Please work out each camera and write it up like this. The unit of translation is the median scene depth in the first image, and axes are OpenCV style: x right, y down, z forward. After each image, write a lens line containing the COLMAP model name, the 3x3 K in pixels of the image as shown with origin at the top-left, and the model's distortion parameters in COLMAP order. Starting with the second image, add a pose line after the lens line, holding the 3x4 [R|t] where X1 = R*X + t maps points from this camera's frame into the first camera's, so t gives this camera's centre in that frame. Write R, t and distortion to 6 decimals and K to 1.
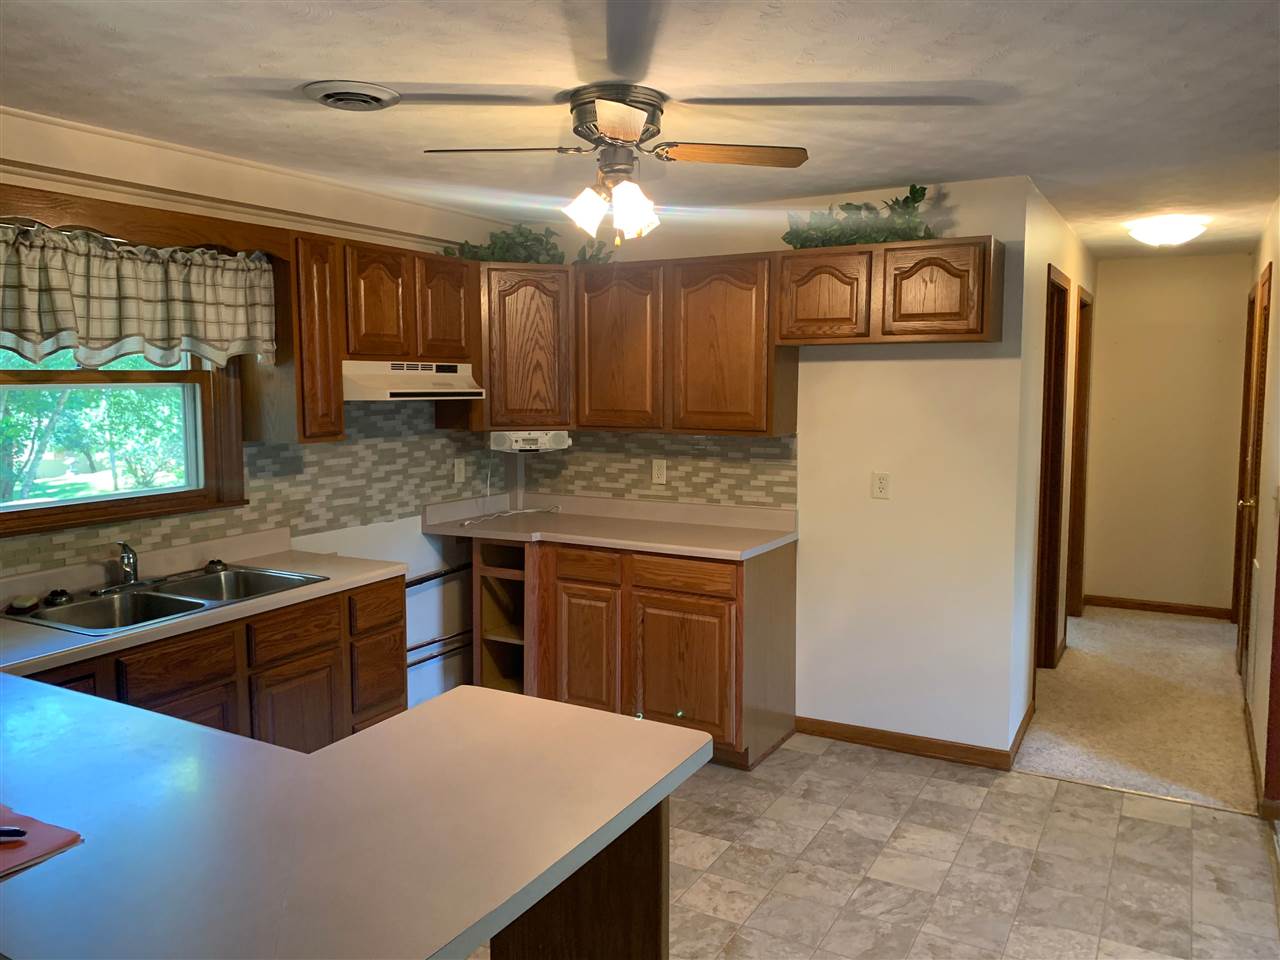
lens RADIAL K [[977.7, 0, 633.9], [0, 977.7, 462.7], [0, 0, 1]] dist [0.046253, -0.053014]
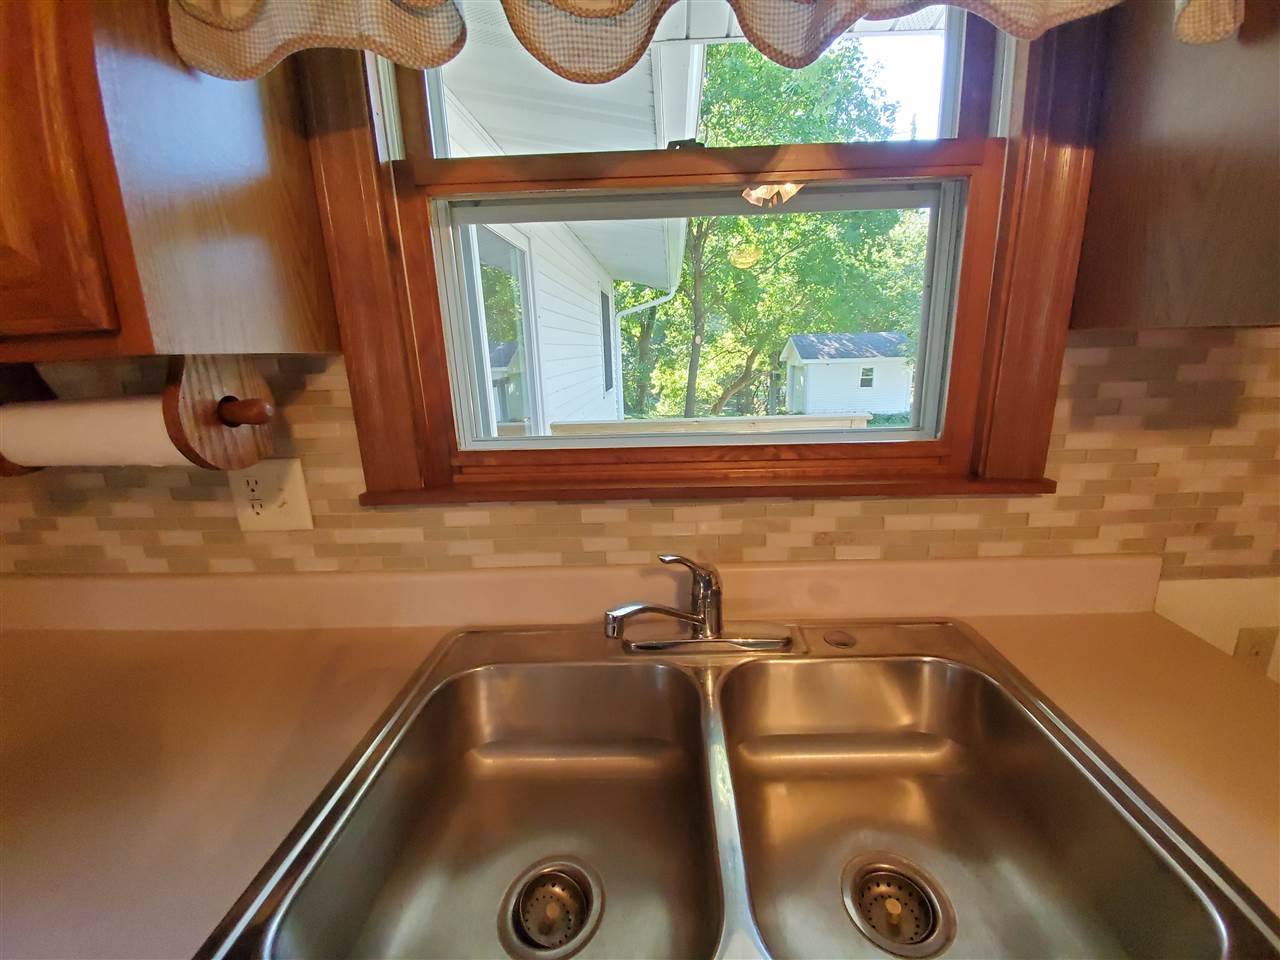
lens RADIAL K [[505.8, 0, 658.5], [0, 505.8, 472.4], [0, 0, 1]] dist [0.019345, -0.019320]
pose [[0.471113, 0.200635, -0.858952, -0.270317], [-0.053915, 0.978517, 0.198992, 0.001481], [0.880424, -0.047438, 0.471809, 0.706950]]
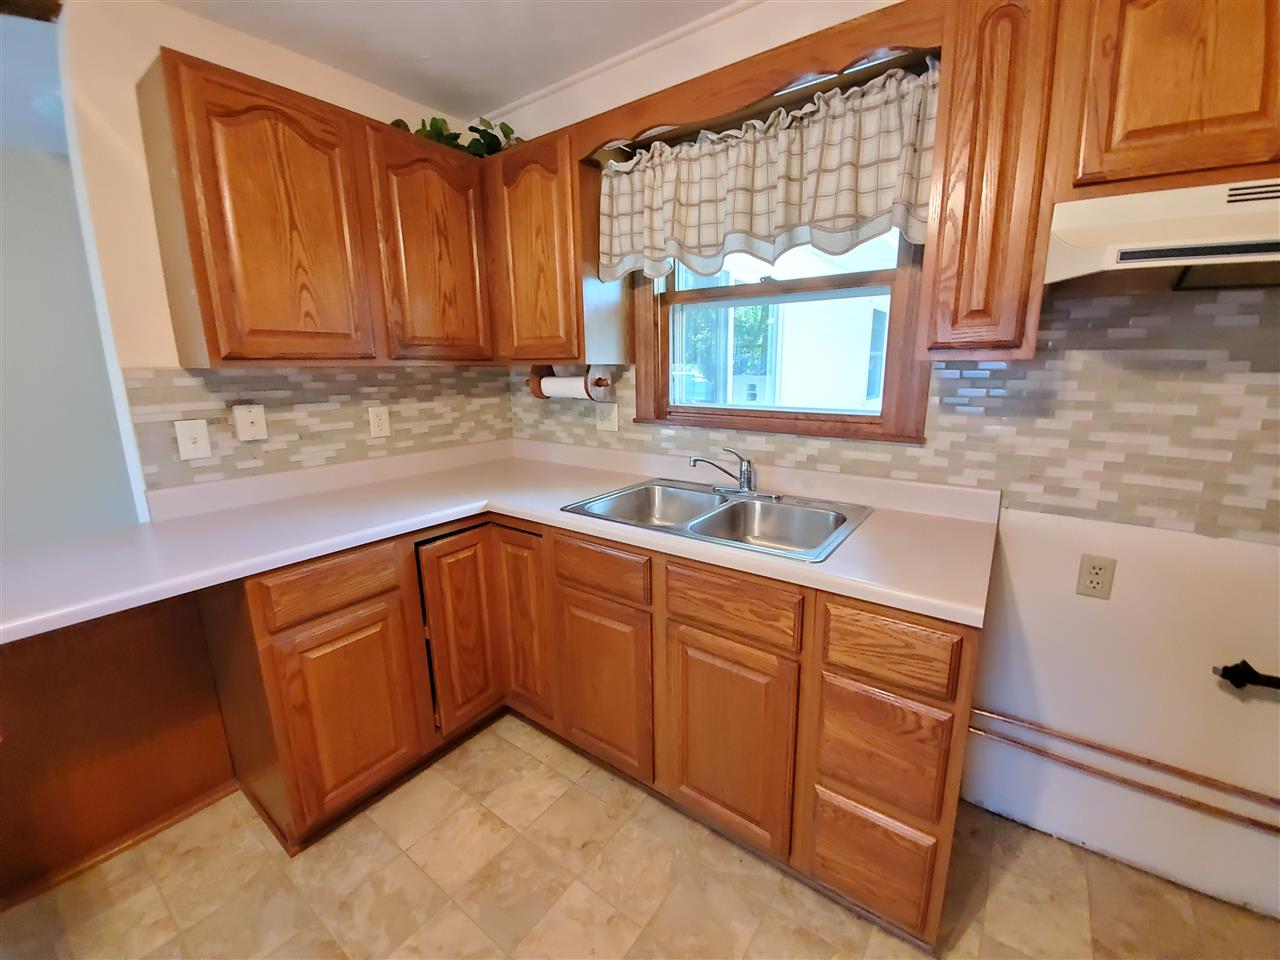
lens RADIAL K [[505.8, 0, 658.5], [0, 505.8, 472.4], [0, 0, 1]] dist [0.019345, -0.019320]
pose [[-0.096712, 0.213756, -0.972088, 0.016324], [-0.080762, 0.971760, 0.221719, -0.007221], [0.992030, 0.099951, -0.076717, 0.767811]]
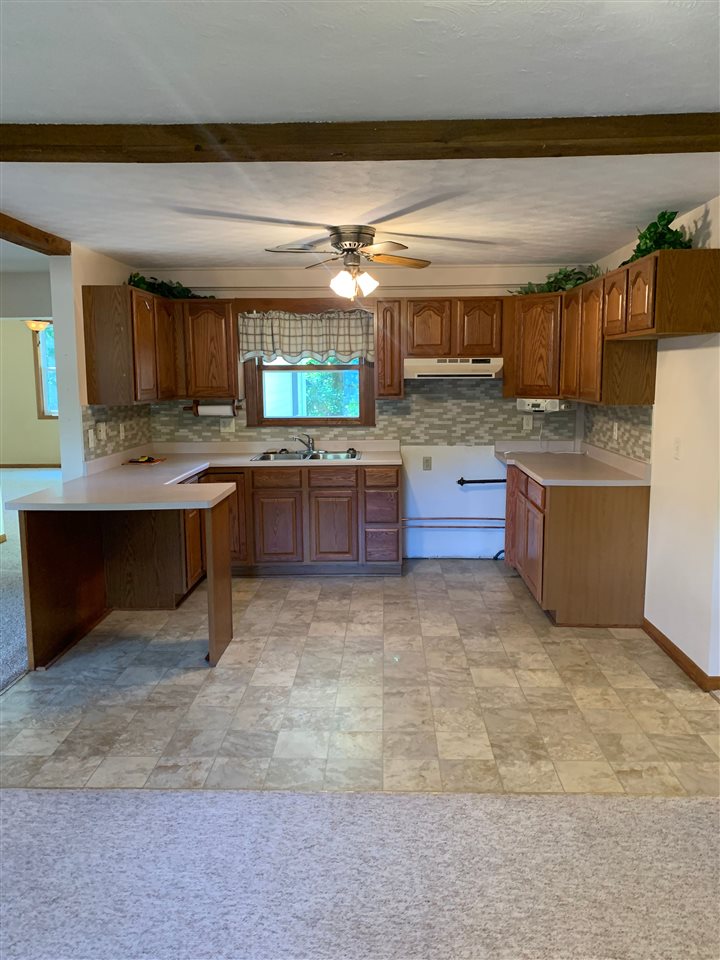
lens RADIAL K [[720.7, 0, 368.9], [0, 720.7, 477.4], [0, 0, 1]] dist [0.117313, -0.260608]
pose [[0.472361, 0.126169, -0.872328, 0.935116], [-0.071795, 0.991921, 0.104589, -0.010667], [0.878477, 0.013225, 0.477602, 0.210056]]
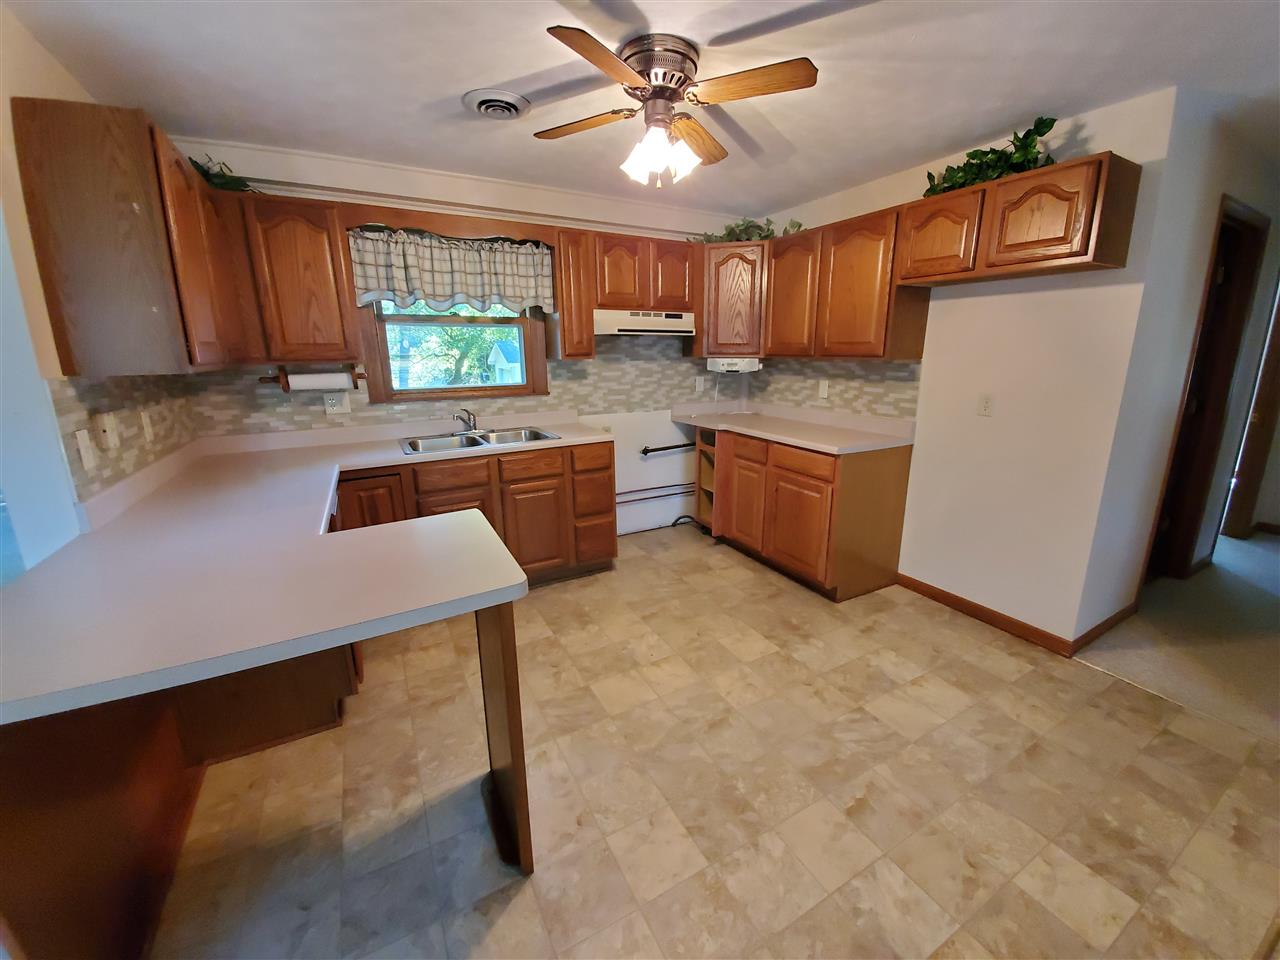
lens RADIAL K [[505.8, 0, 658.5], [0, 505.8, 472.4], [0, 0, 1]] dist [0.019345, -0.019320]
pose [[0.860365, 0.119337, -0.495510, 0.236535], [-0.041104, 0.985282, 0.165922, 0.019071], [0.508018, -0.122386, 0.852607, 0.273555]]
